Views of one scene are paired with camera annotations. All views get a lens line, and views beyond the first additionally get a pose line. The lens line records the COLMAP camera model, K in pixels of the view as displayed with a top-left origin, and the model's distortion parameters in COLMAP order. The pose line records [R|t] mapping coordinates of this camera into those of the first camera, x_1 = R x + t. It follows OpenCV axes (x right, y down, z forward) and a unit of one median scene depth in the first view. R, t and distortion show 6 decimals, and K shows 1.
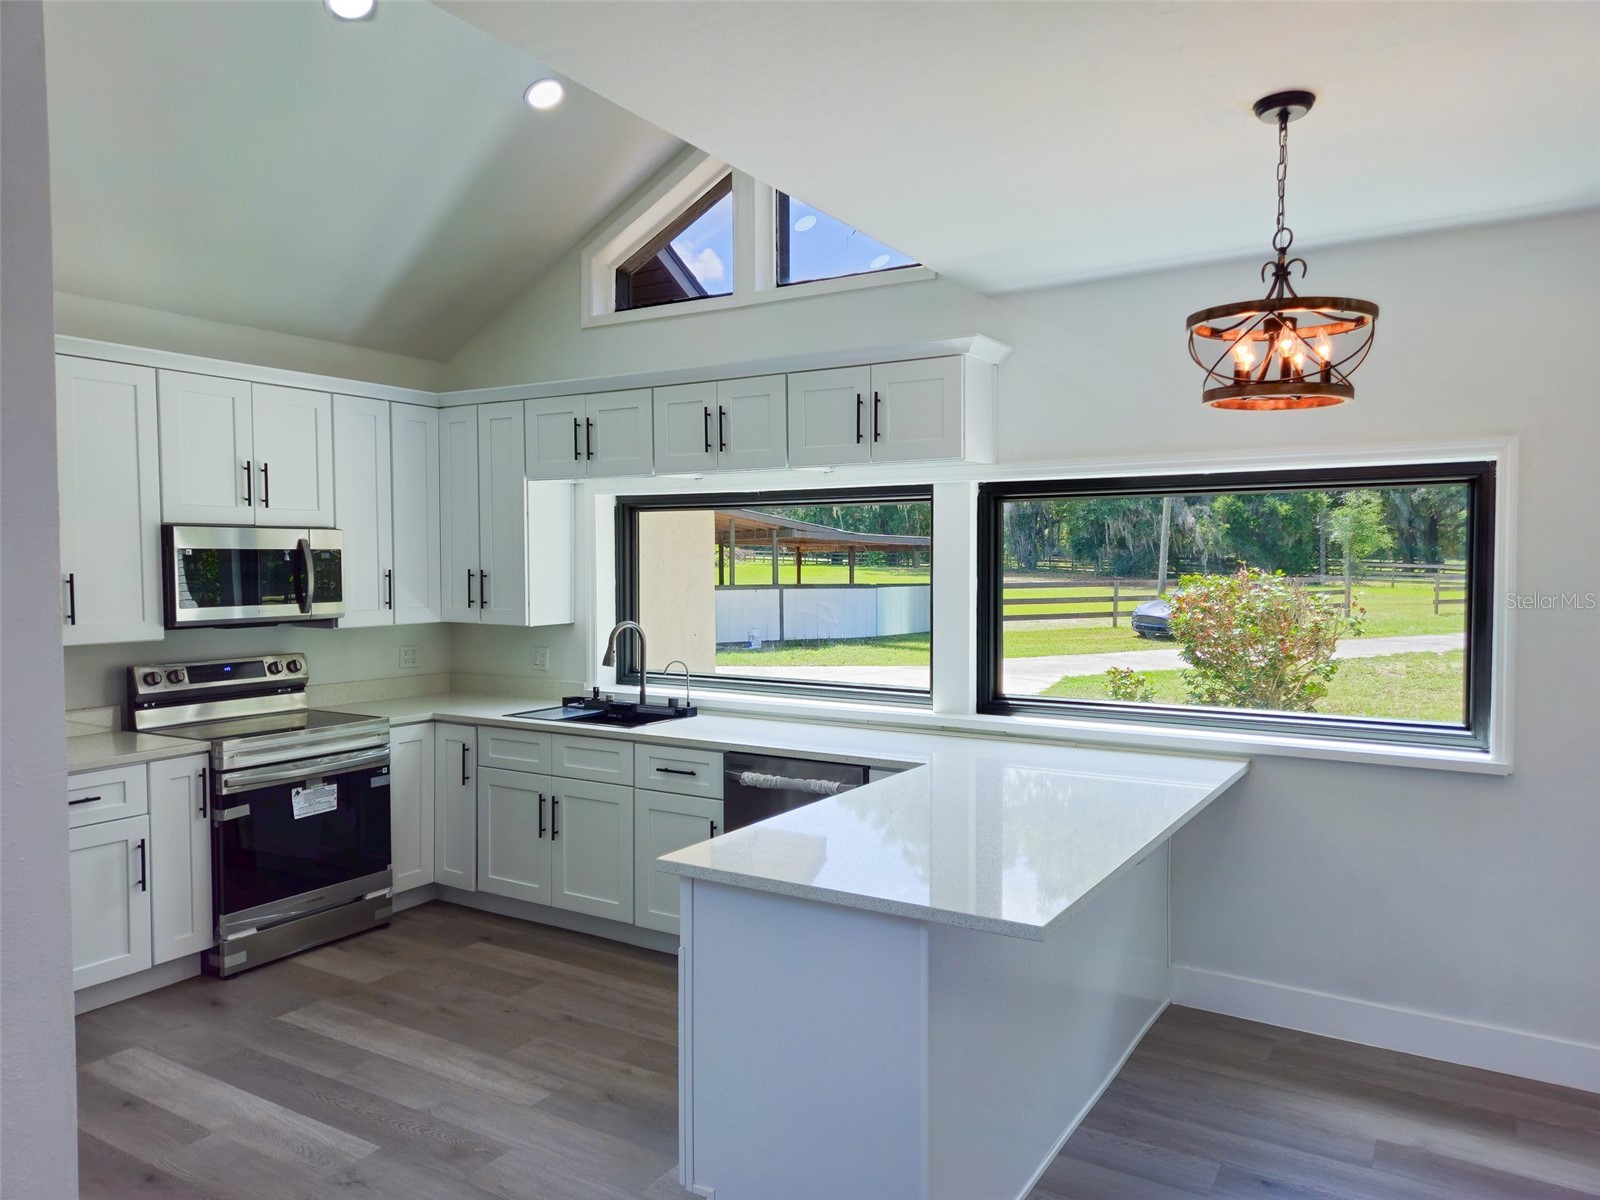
lens RADIAL K [[1096.4, 0, 800.0], [0, 1096.4, 600.0], [0, 0, 1]] dist [0.036984, -0.036762]
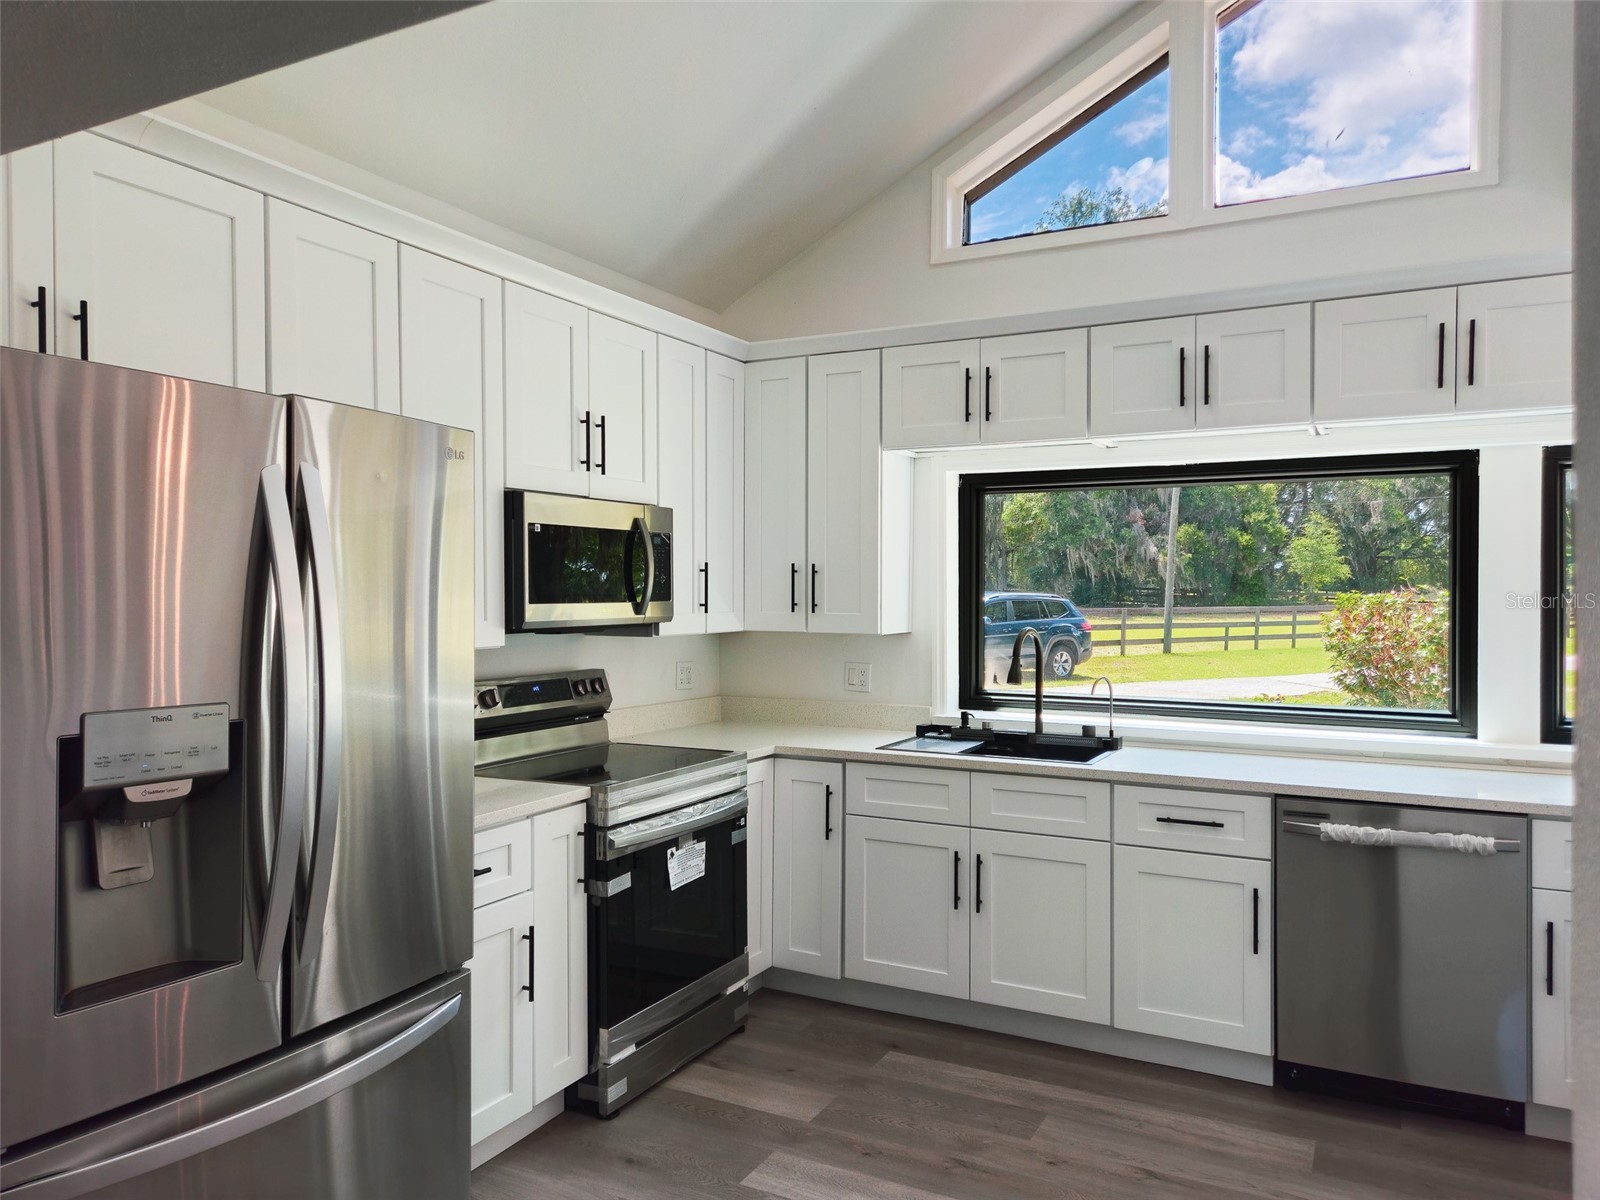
lens RADIAL K [[1113.8, 0, 800.0], [0, 1113.8, 600.0], [0, 0, 1]] dist [0.031750, -0.003387]
pose [[0.997566, 0.002380, 0.069686, -0.392044], [-0.000364, 0.999581, -0.028927, 0.023844], [-0.069725, 0.028832, 0.997150, 0.224889]]
